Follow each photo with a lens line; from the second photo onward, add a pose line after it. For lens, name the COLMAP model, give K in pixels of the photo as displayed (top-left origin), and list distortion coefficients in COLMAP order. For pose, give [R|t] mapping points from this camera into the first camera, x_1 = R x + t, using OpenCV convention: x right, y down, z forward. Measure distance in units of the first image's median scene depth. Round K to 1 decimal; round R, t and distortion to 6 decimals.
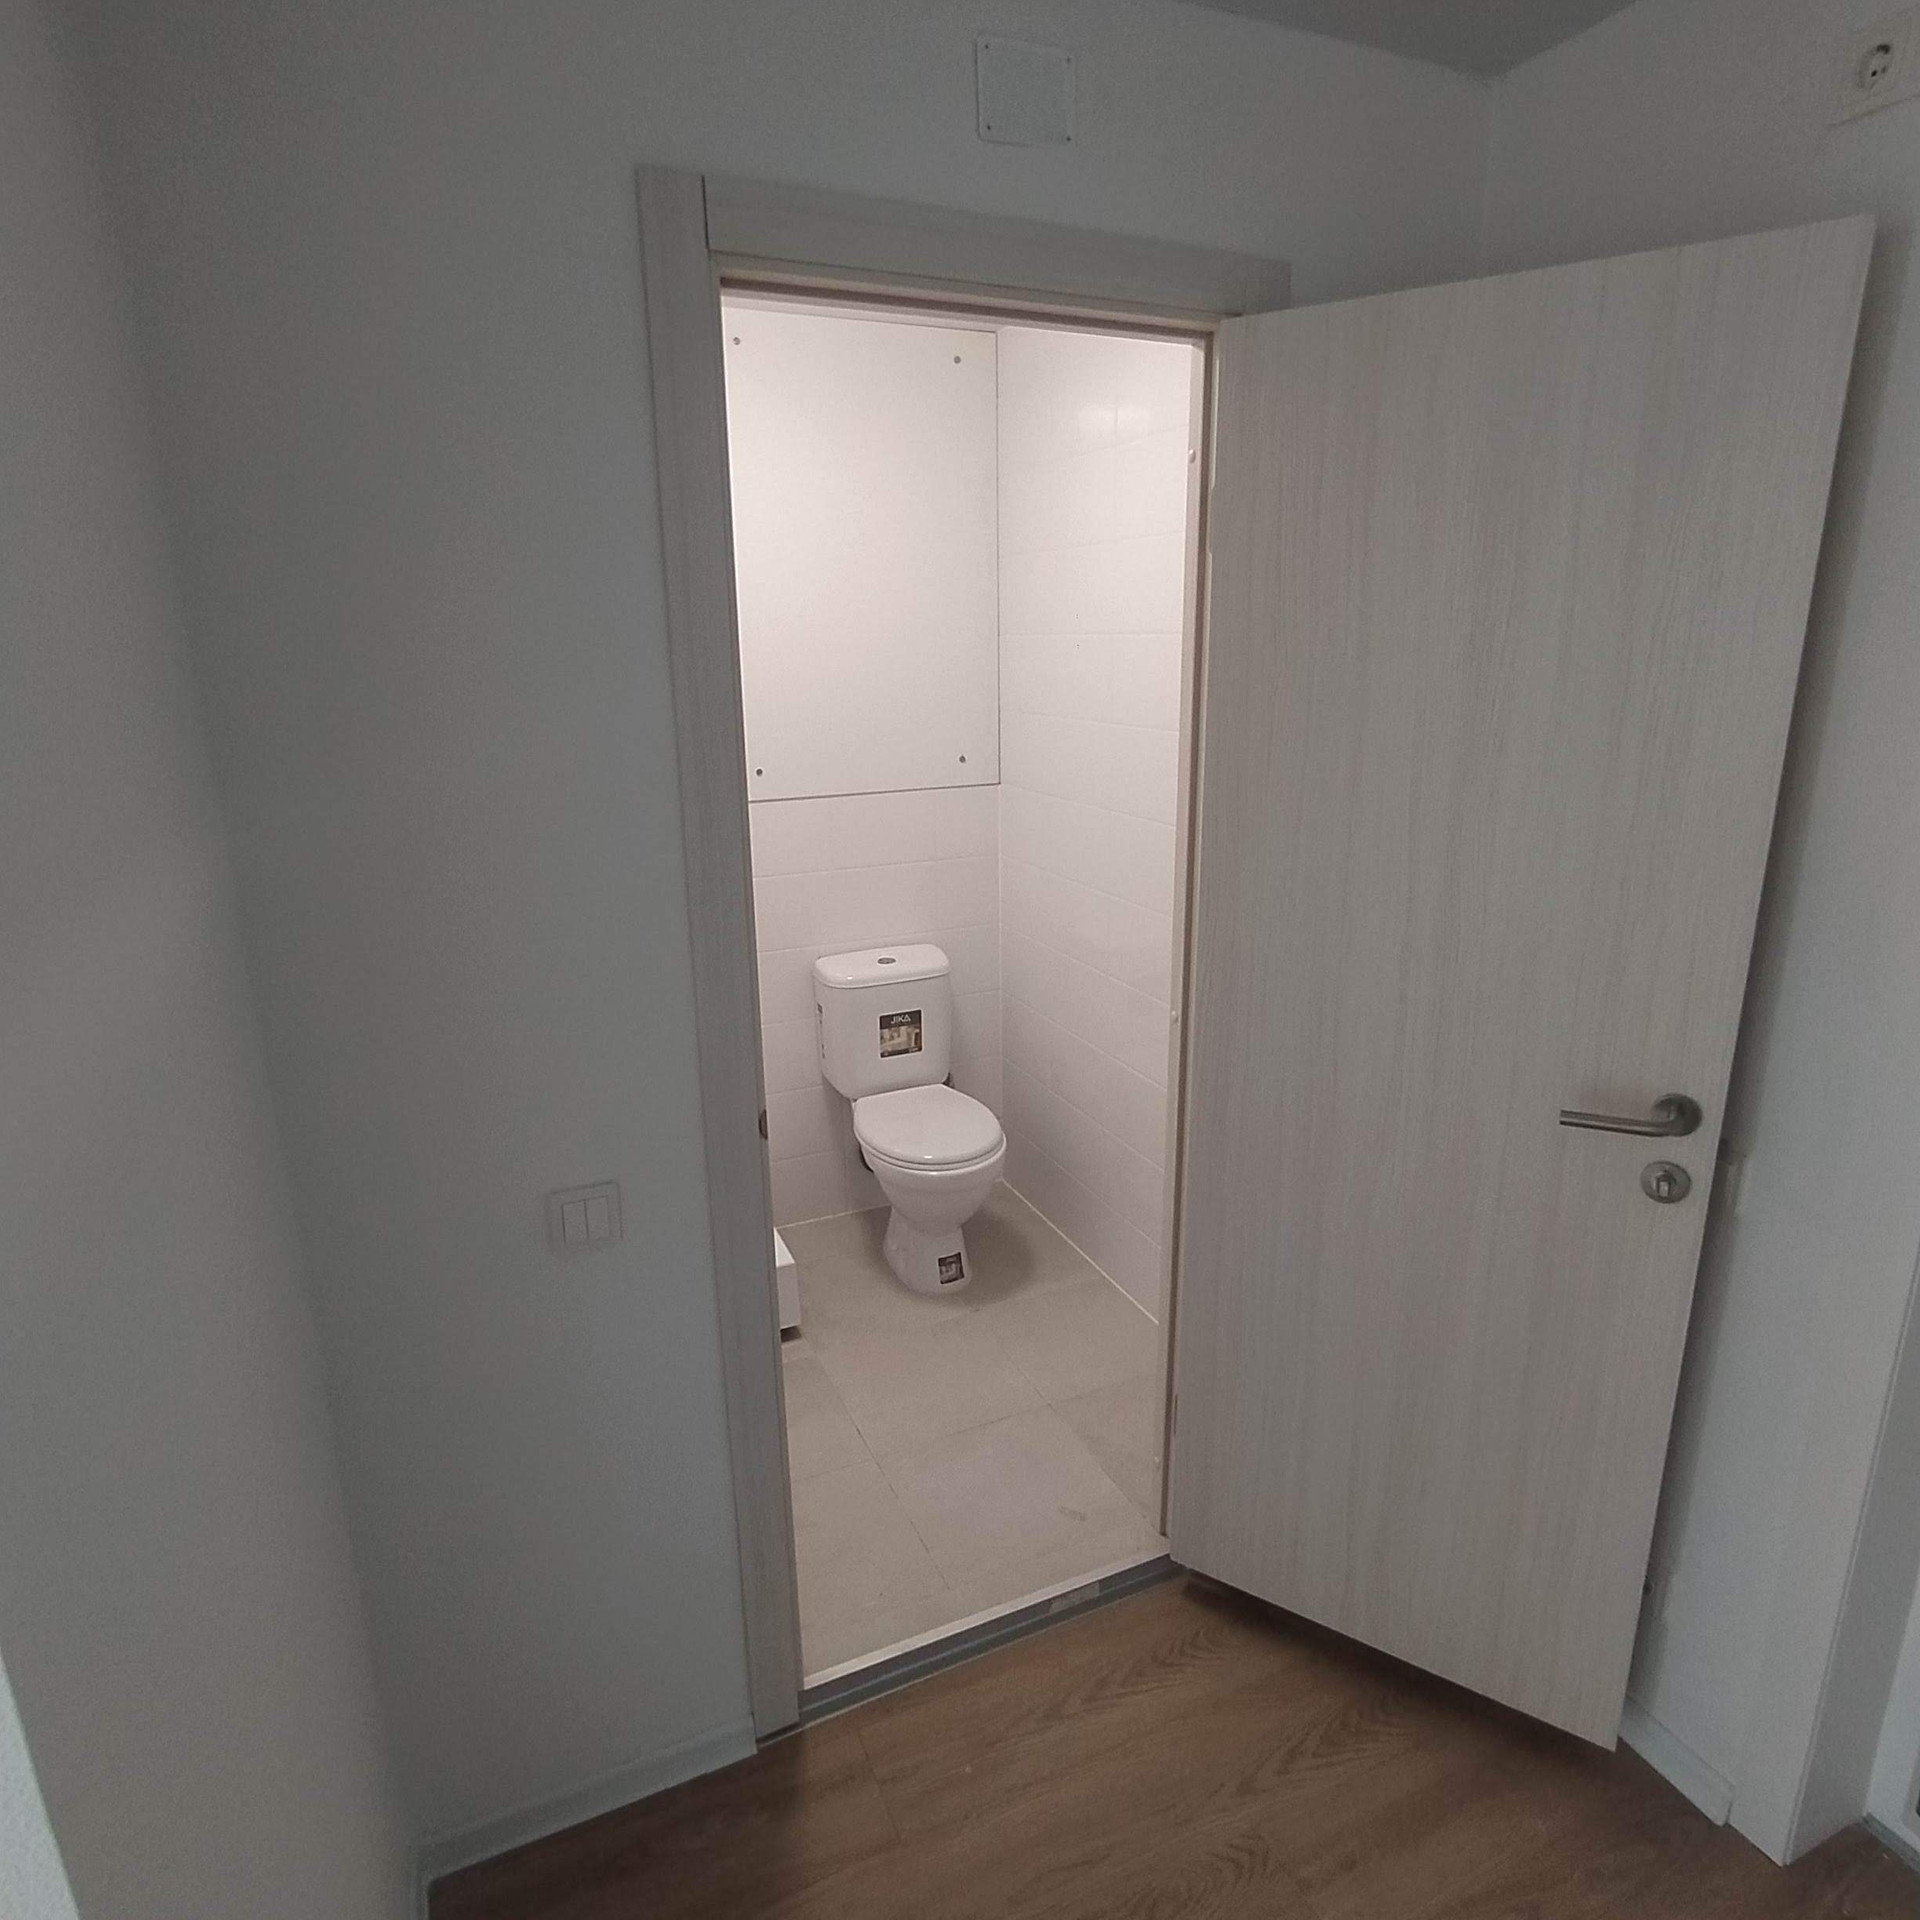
lens RADIAL K [[1163.3, 0, 962.4], [0, 1163.3, 961.9], [0, 0, 1]] dist [-0.021891, 0.019416]
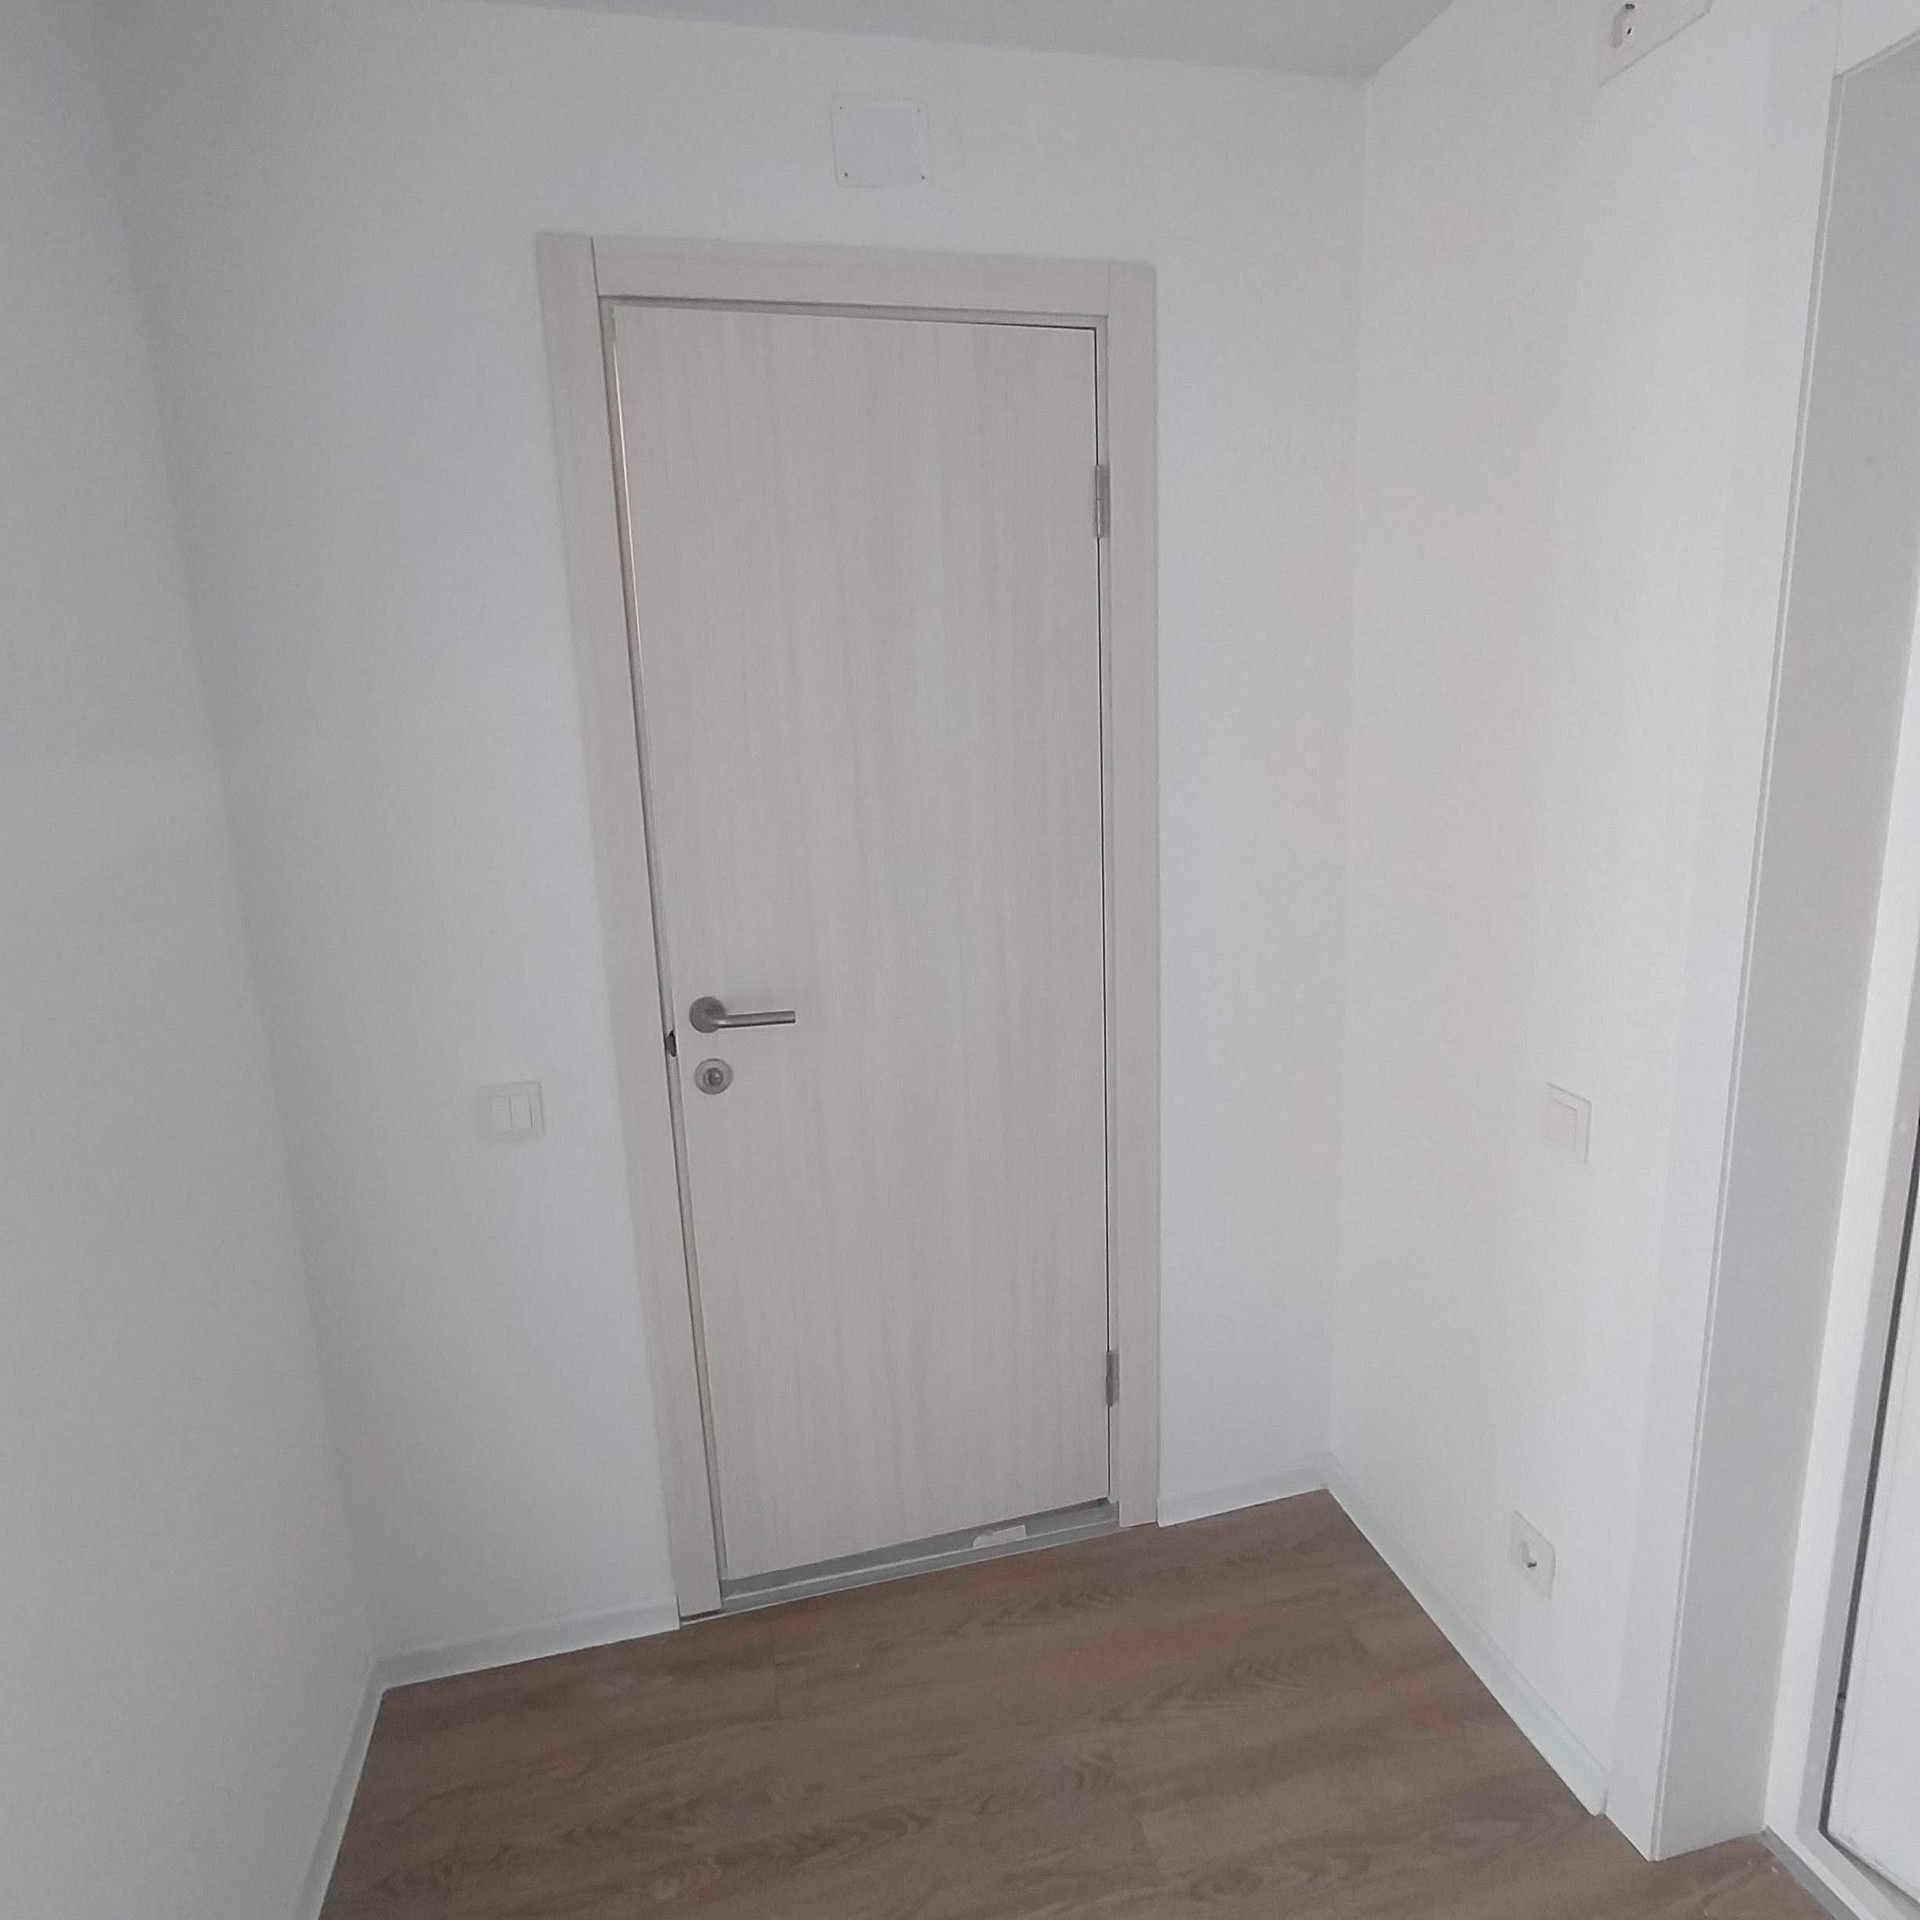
lens RADIAL K [[1163.3, 0, 967.6], [0, 1163.3, 962.1], [0, 0, 1]] dist [-0.021891, 0.019416]
pose [[0.981988, 0.017334, -0.188148, 0.316810], [-0.025937, 0.998723, -0.043360, 0.097794], [0.187156, 0.047459, 0.981183, -0.067298]]
